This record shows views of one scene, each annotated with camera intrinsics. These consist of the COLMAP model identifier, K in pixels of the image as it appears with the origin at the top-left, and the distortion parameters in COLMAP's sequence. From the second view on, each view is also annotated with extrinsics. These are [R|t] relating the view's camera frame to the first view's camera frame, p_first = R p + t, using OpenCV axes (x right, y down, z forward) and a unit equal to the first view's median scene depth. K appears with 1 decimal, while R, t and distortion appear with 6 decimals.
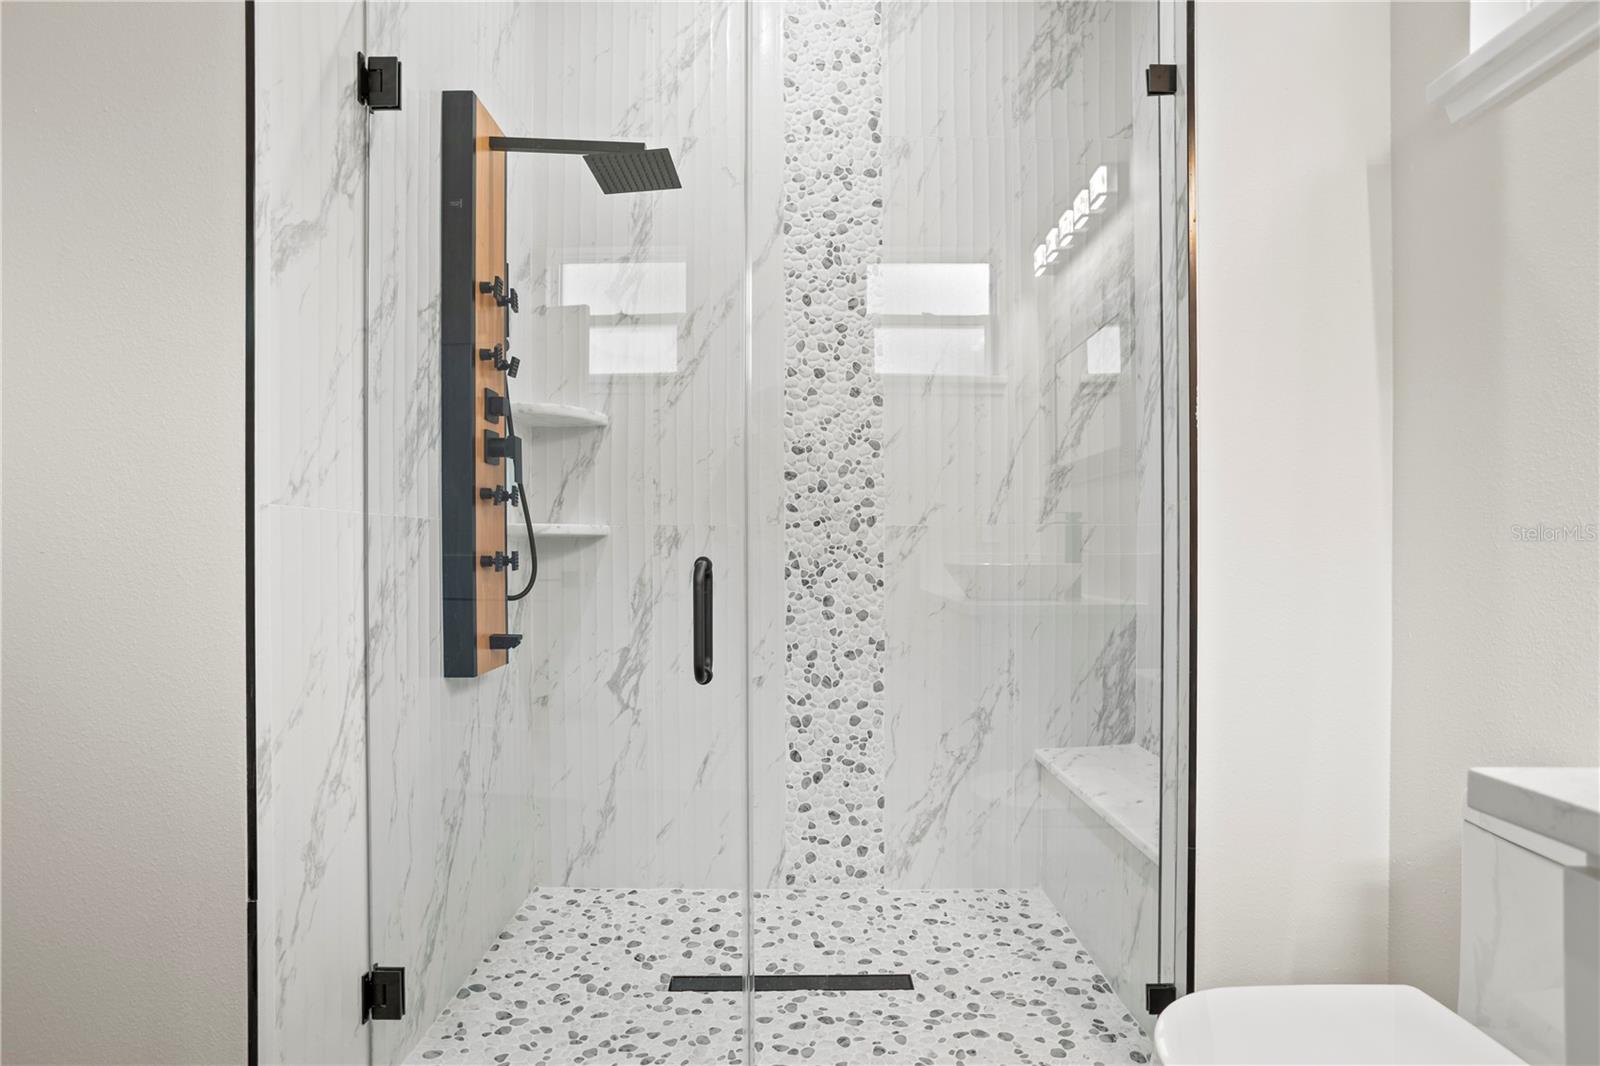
lens RADIAL K [[770.6, 0, 789.6], [0, 770.6, 562.2], [0, 0, 1]] dist [-0.054995, 0.023774]
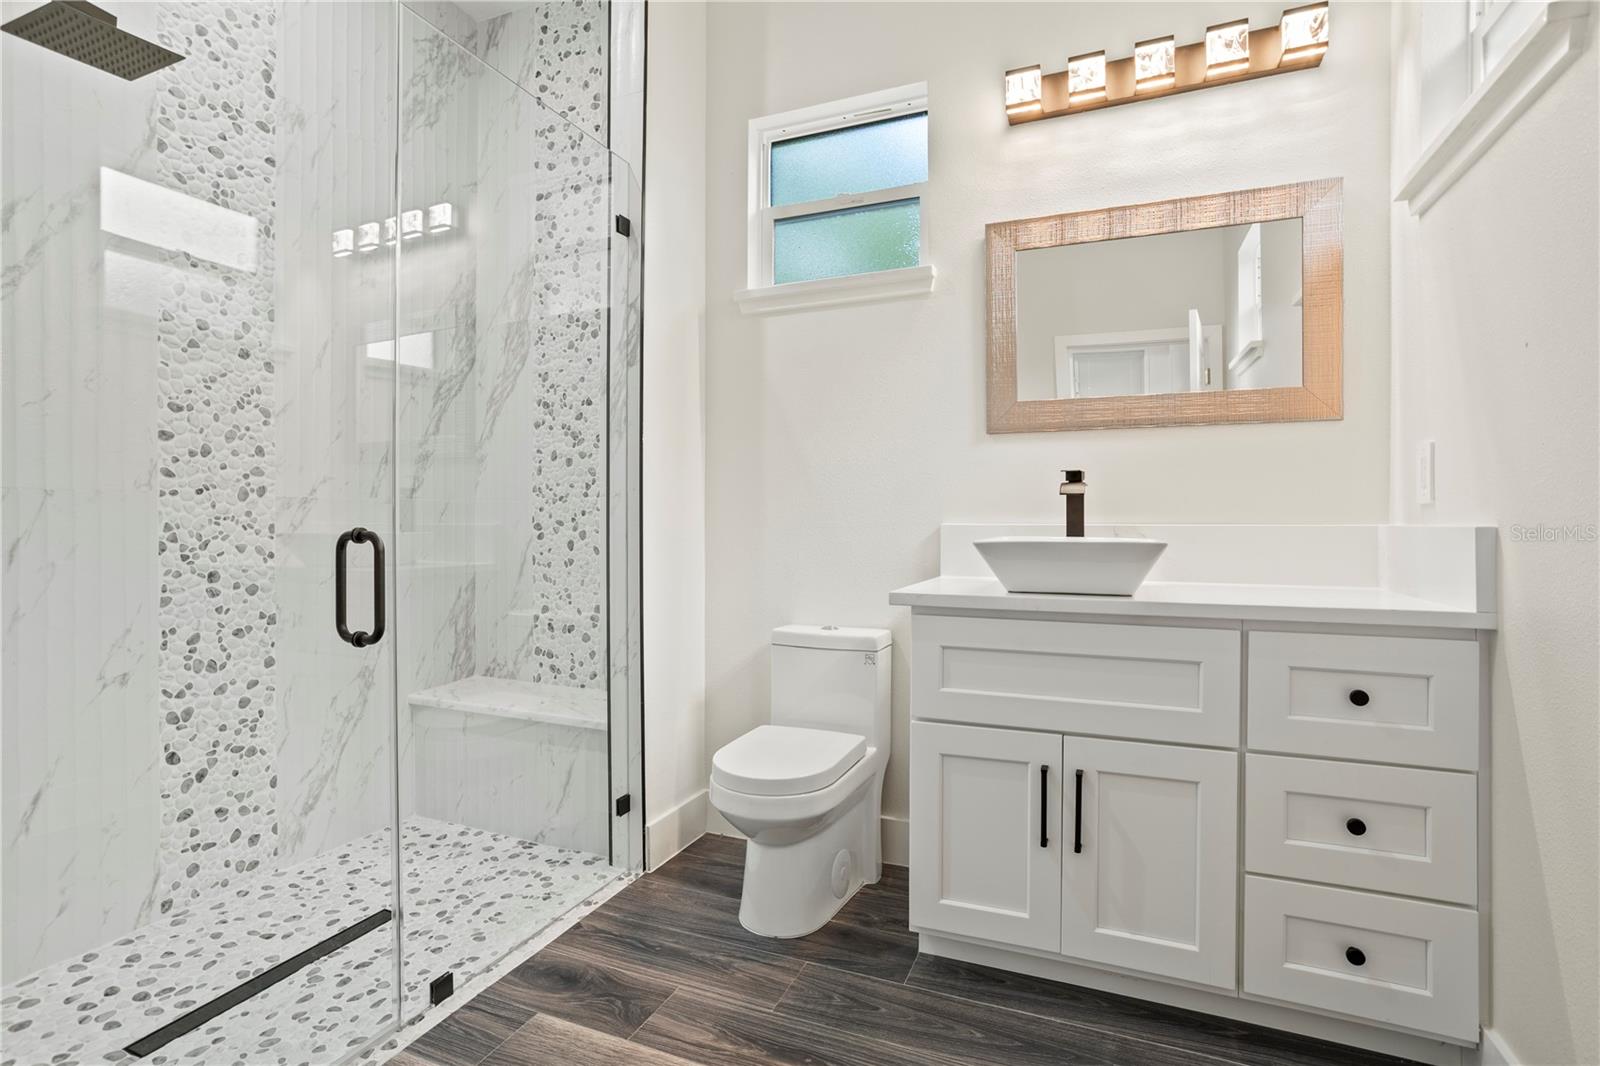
lens RADIAL K [[770.6, 0, 816.9], [0, 770.6, 516.6], [0, 0, 1]] dist [-0.054995, 0.023774]
pose [[0.367641, 0.005824, 0.929949, -0.512208], [0.005392, 0.999950, -0.008394, -0.009781], [-0.929952, 0.008101, 0.367591, 0.010555]]
